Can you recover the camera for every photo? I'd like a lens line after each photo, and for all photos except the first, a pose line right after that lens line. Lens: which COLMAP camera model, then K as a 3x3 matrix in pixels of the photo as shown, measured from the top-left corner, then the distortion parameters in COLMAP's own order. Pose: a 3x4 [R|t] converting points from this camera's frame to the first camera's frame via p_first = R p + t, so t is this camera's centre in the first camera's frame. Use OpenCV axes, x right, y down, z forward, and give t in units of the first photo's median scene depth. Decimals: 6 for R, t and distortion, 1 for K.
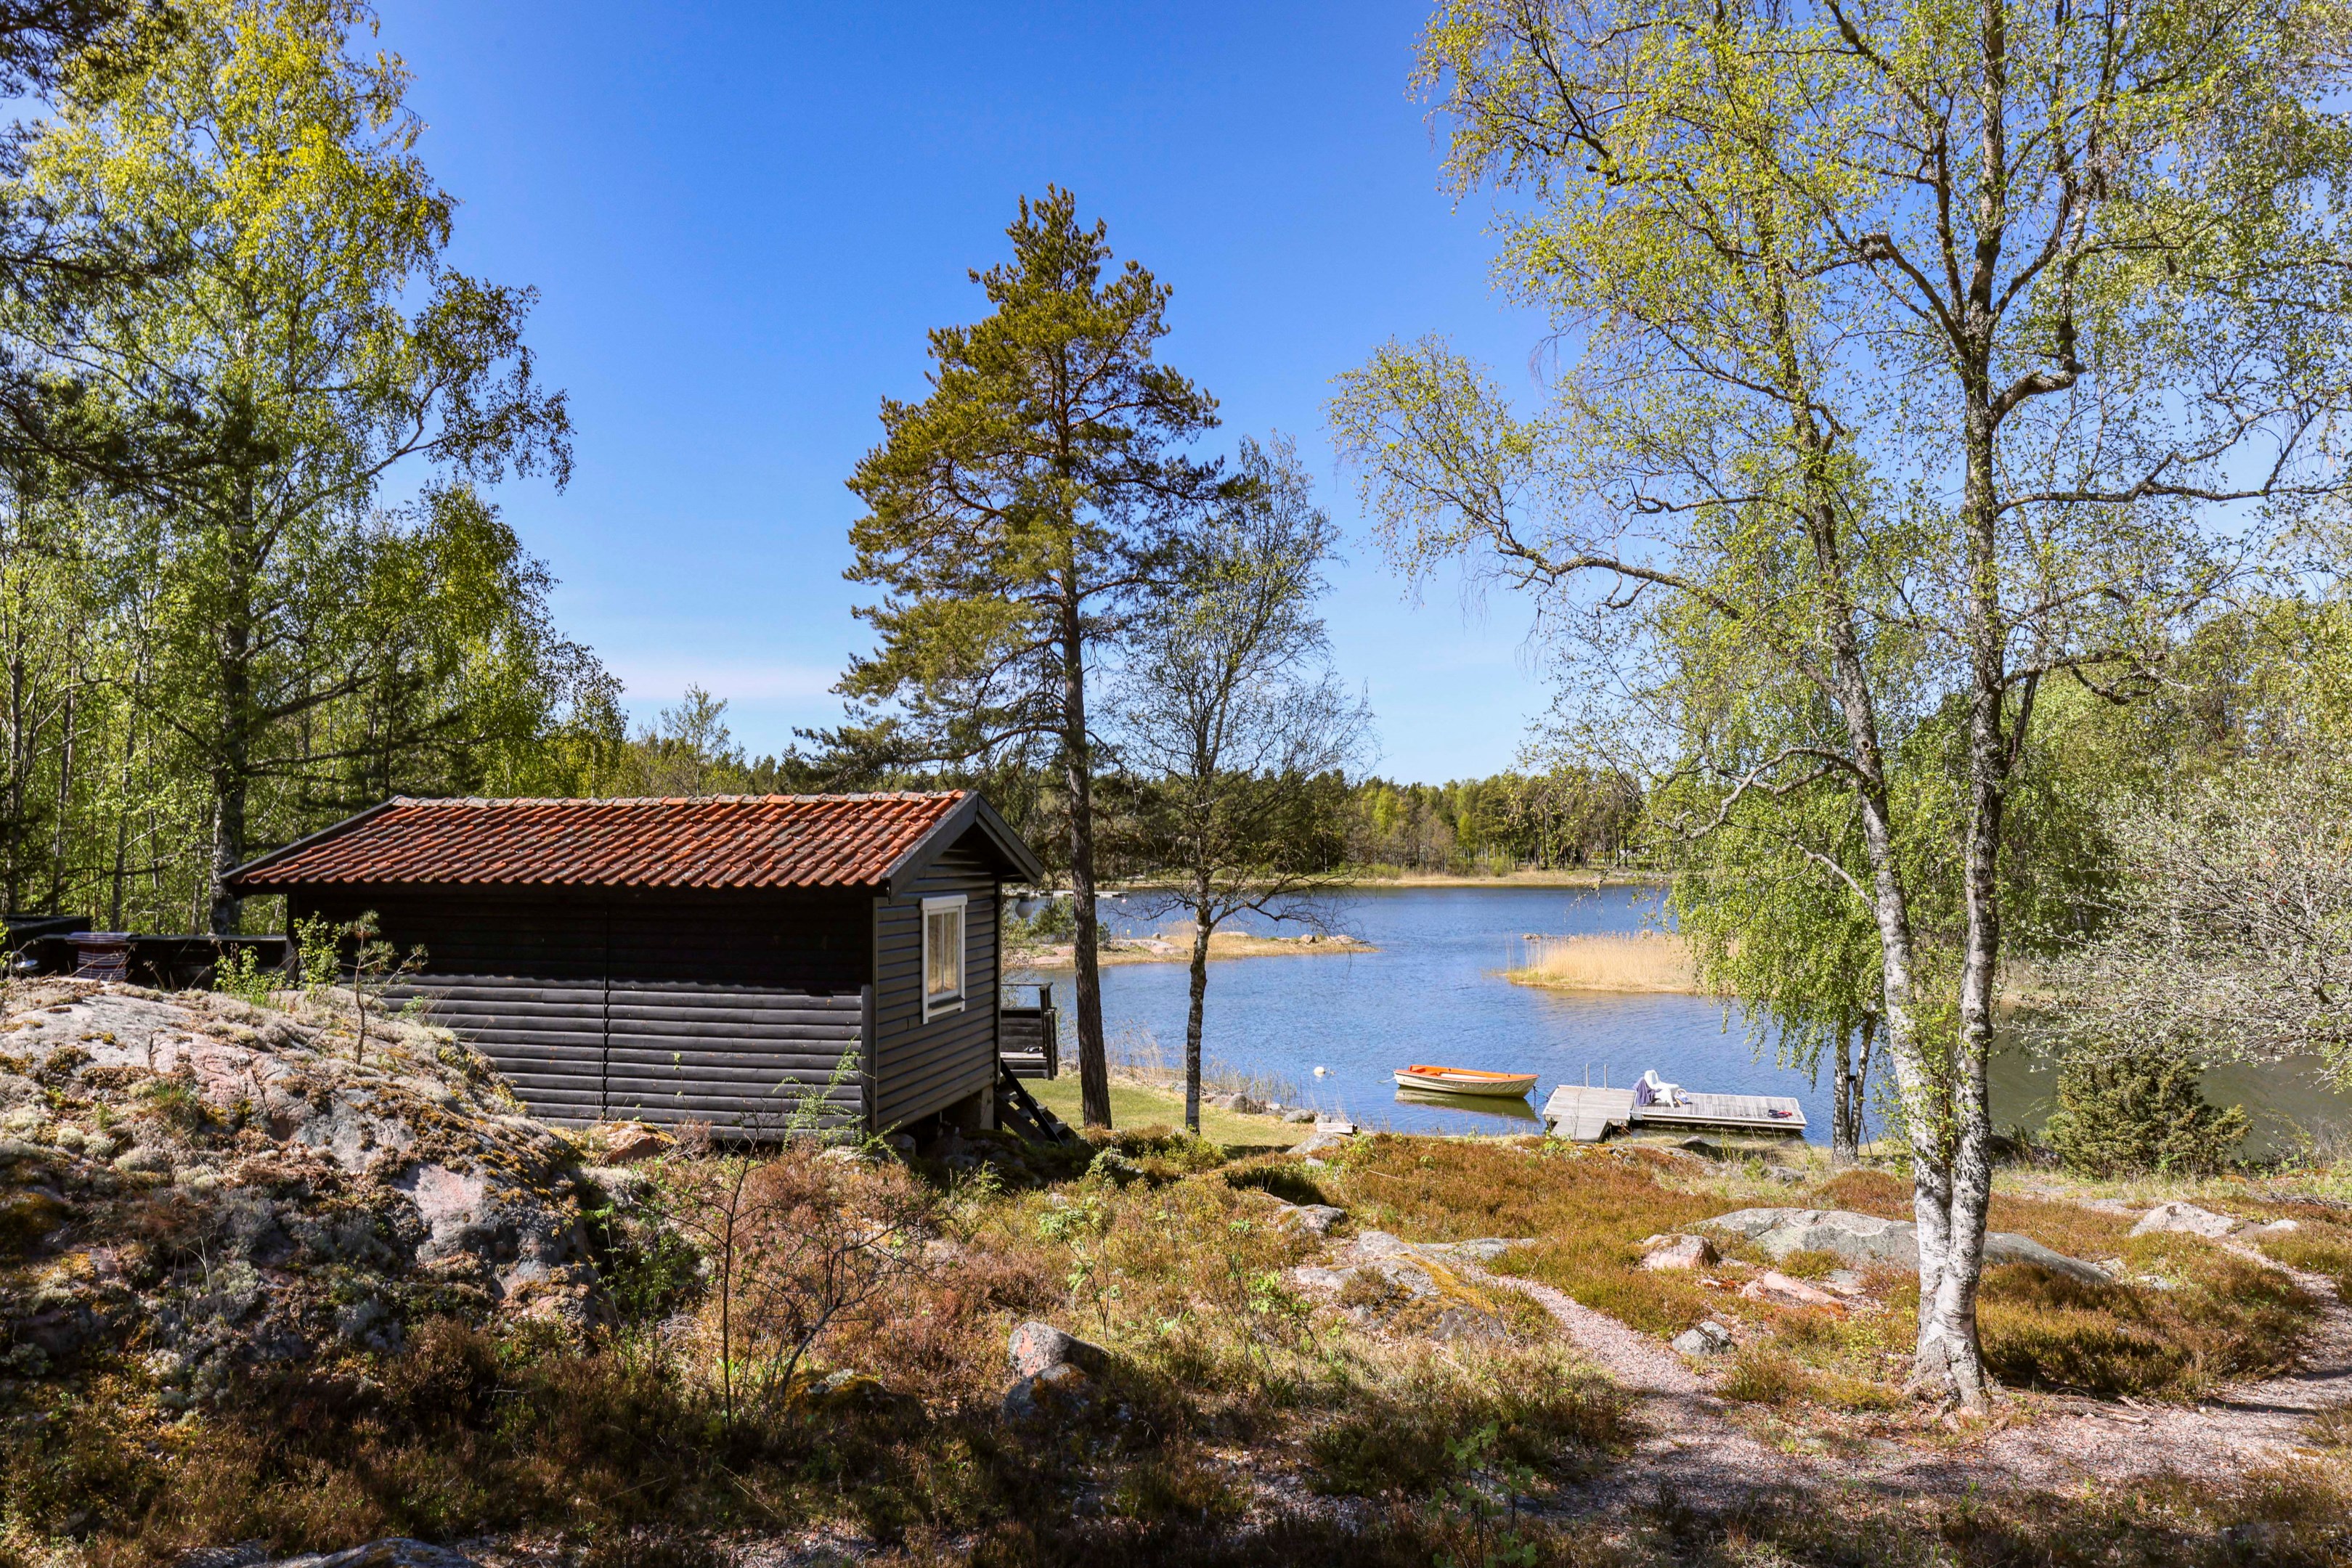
lens RADIAL K [[1440.9, 0, 1176.0], [0, 1440.9, 784.0], [0, 0, 1]] dist [0.021902, -0.000038]
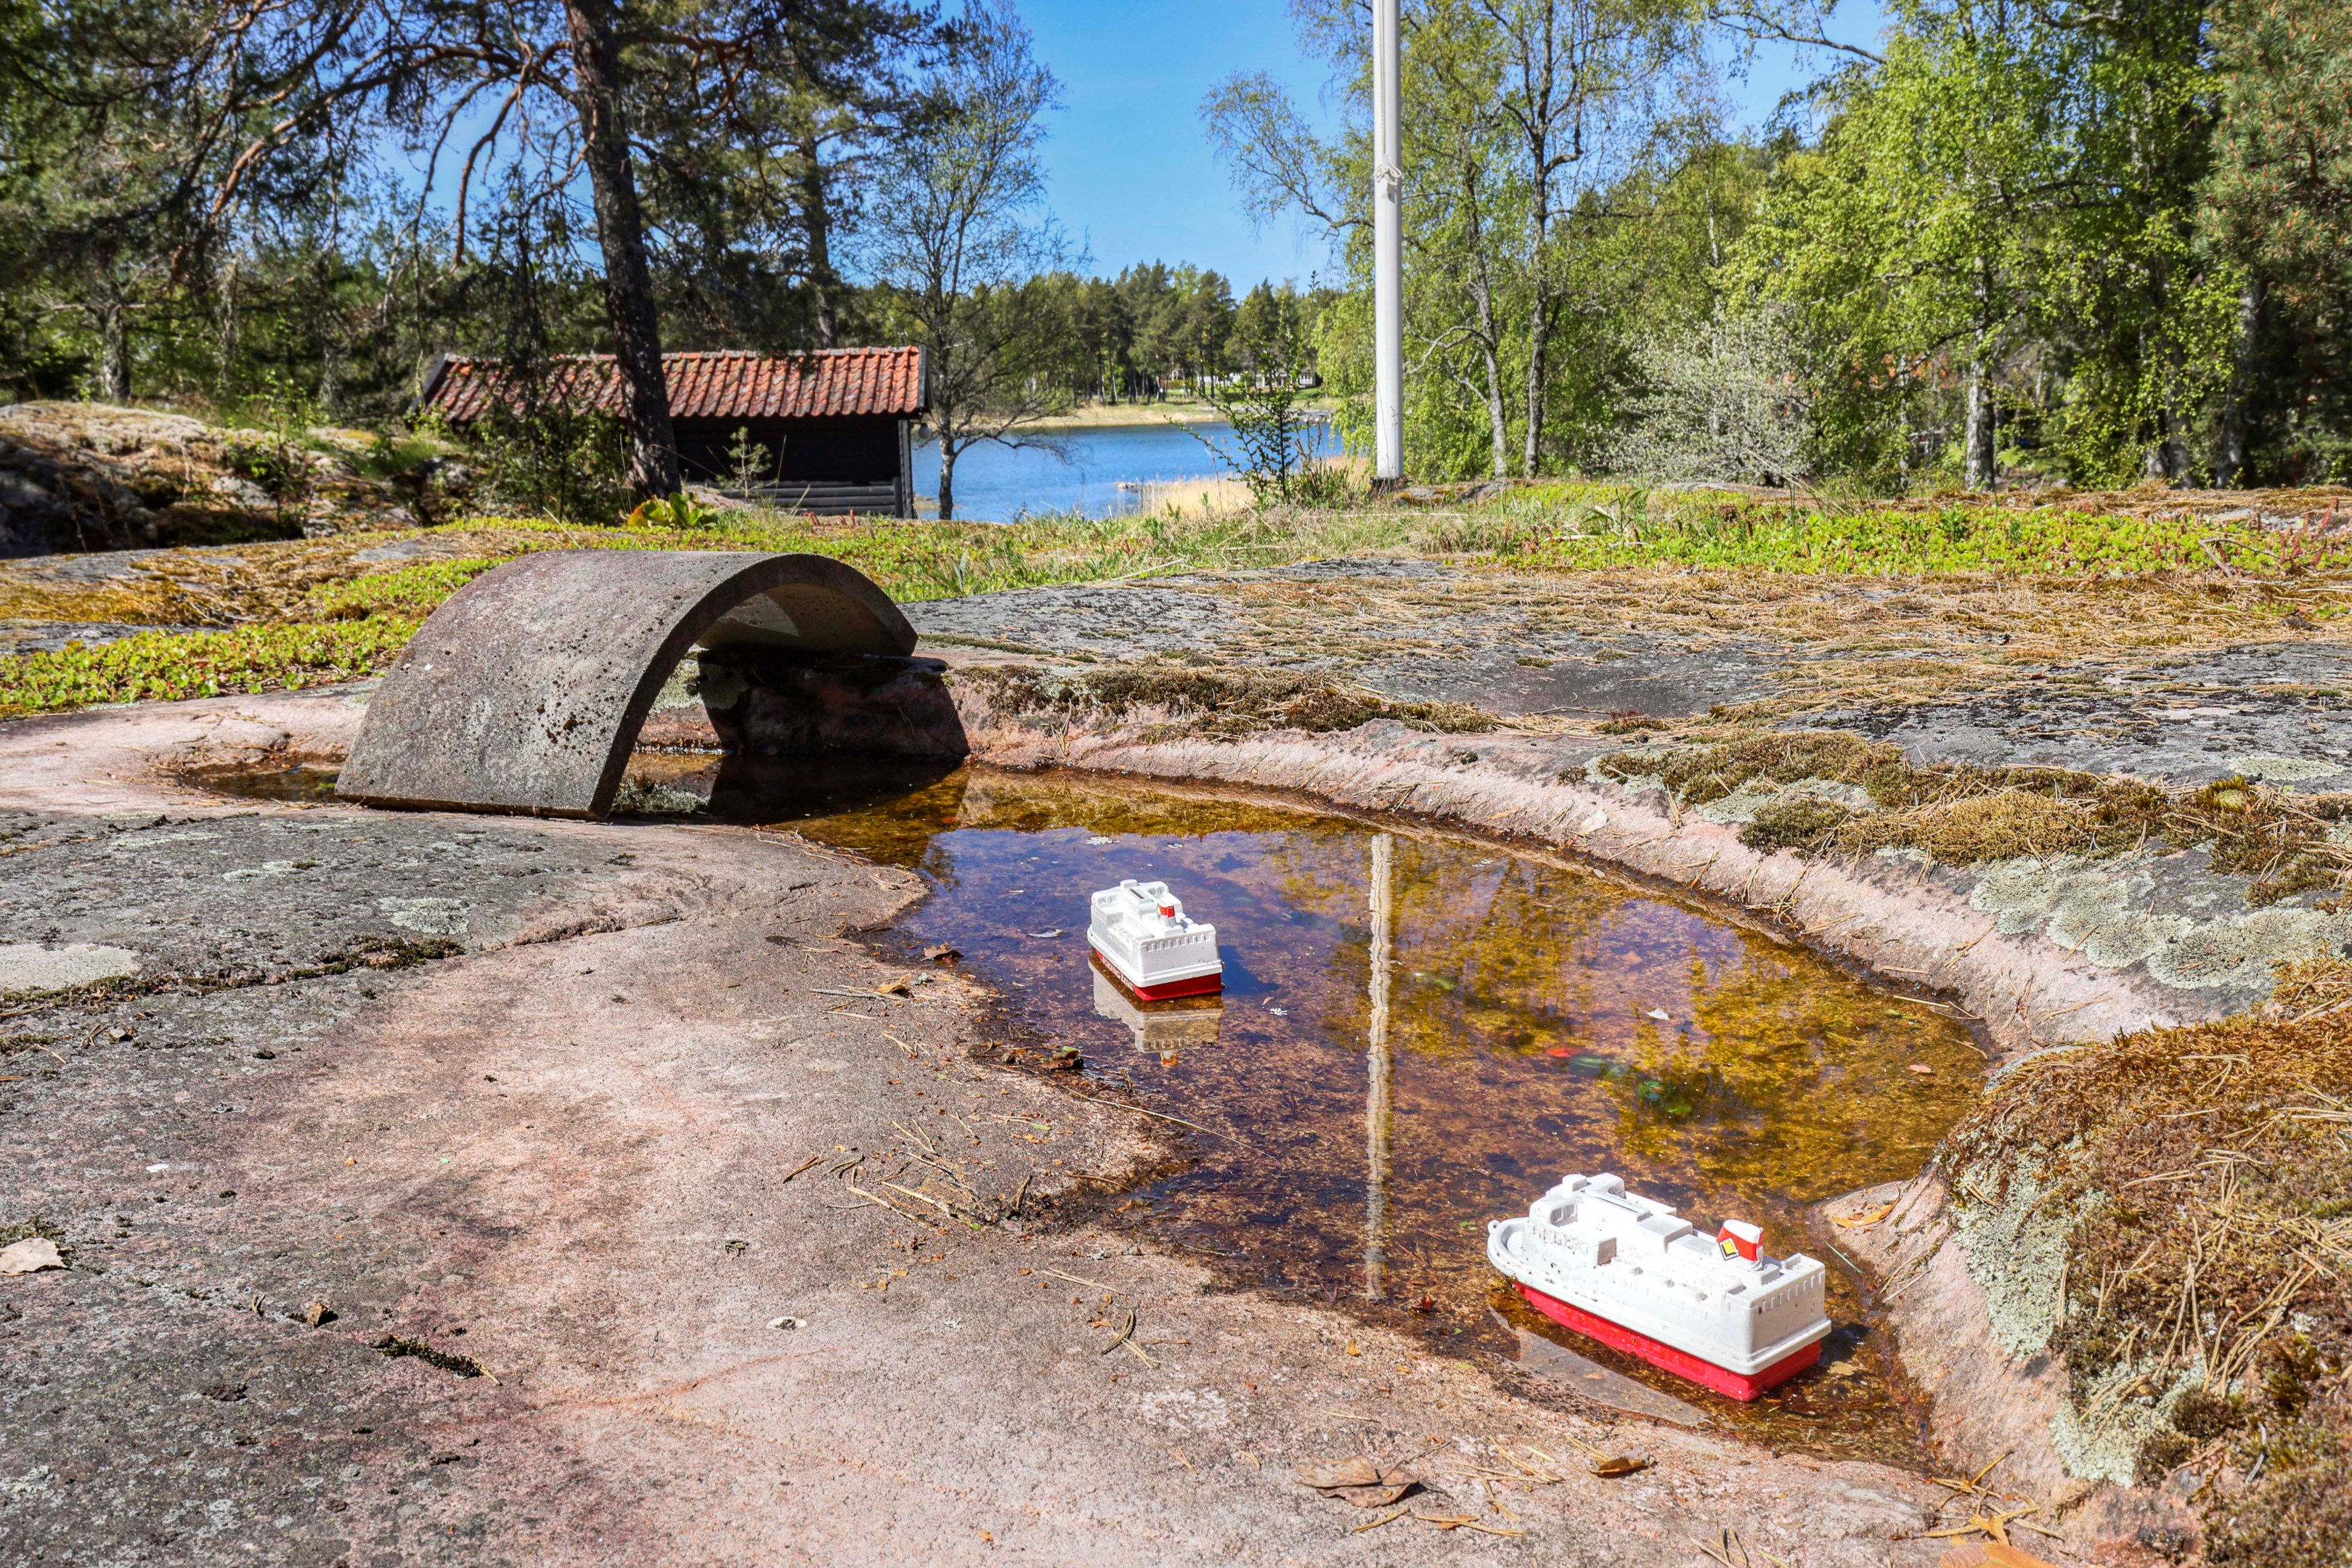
lens RADIAL K [[1899.2, 0, 1176.0], [0, 1899.2, 784.0], [0, 0, 1]] dist [0.000845, 0.000225]
pose [[0.960842, -0.075927, 0.266491, -0.653487], [0.006589, 0.967716, 0.251958, -0.073382], [-0.277018, -0.240337, 0.930322, -1.406693]]
